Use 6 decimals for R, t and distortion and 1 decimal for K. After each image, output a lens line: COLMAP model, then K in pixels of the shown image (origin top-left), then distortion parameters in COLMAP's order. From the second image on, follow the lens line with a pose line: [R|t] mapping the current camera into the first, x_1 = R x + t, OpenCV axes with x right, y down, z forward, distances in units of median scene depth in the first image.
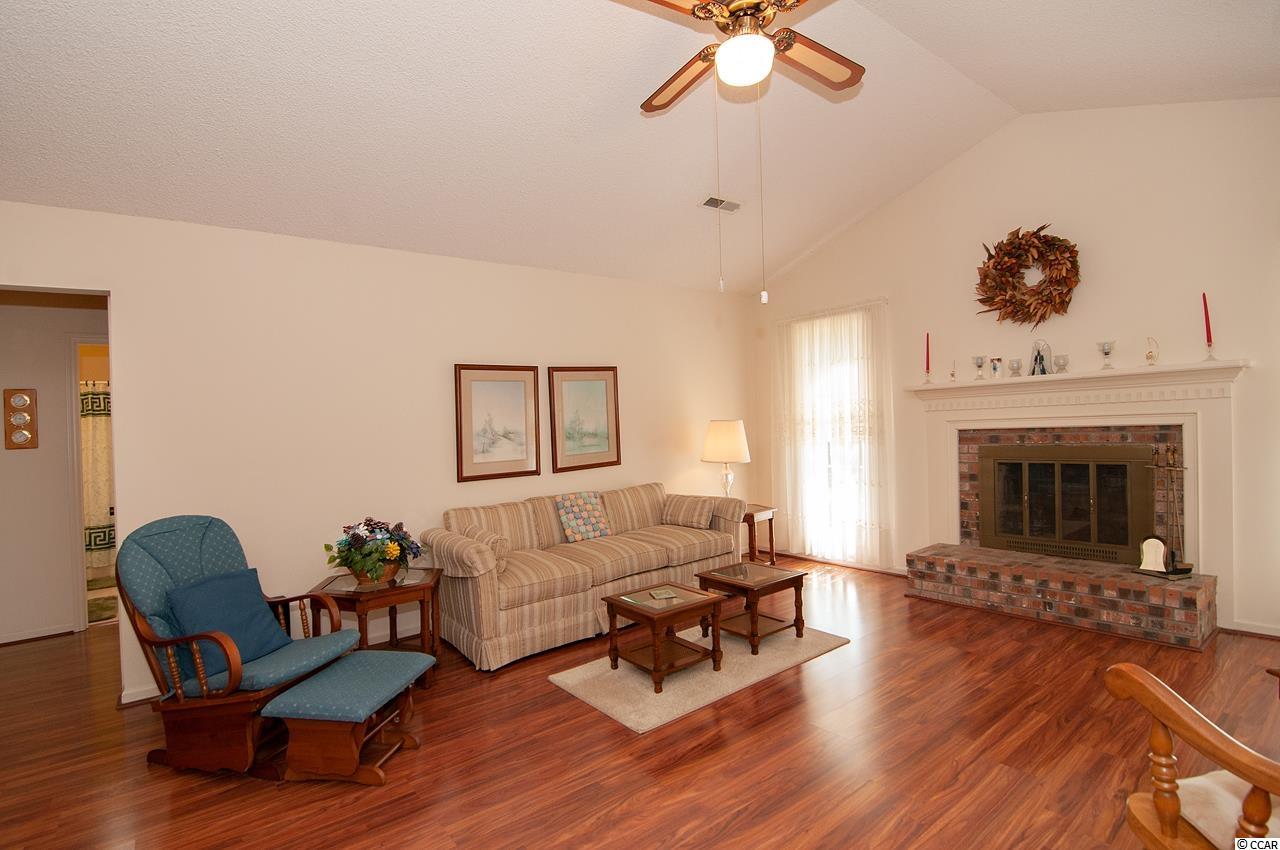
lens RADIAL K [[611.0, 0, 615.7], [0, 611.0, 431.2], [0, 0, 1]] dist [-0.024522, -0.000669]
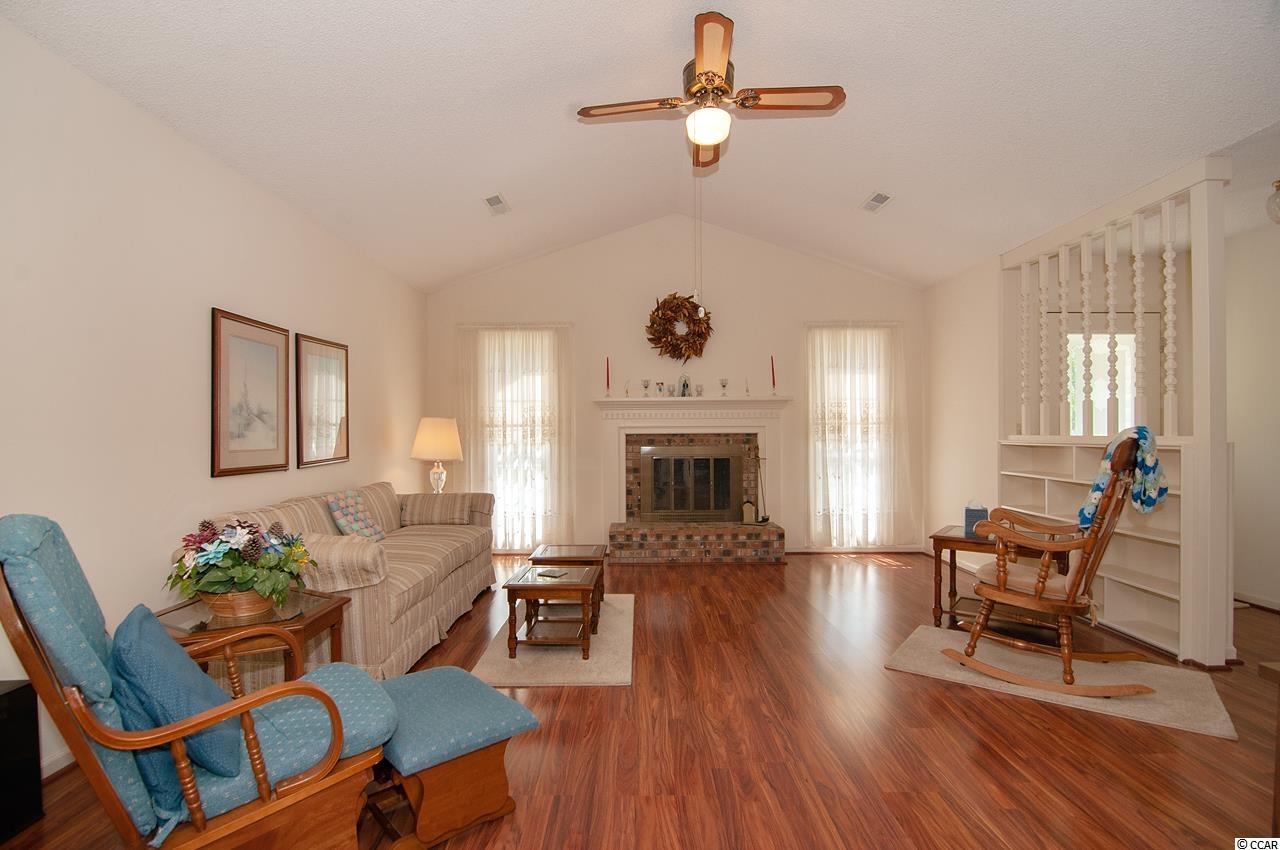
lens RADIAL K [[615.2, 0, 639.4], [0, 615.2, 438.8], [0, 0, 1]] dist [-0.002086, -0.010446]
pose [[0.606963, 0.034658, 0.793974, -0.514413], [-0.013602, 0.999355, -0.033226, 0.055800], [-0.794614, 0.009367, 0.607043, 0.188550]]
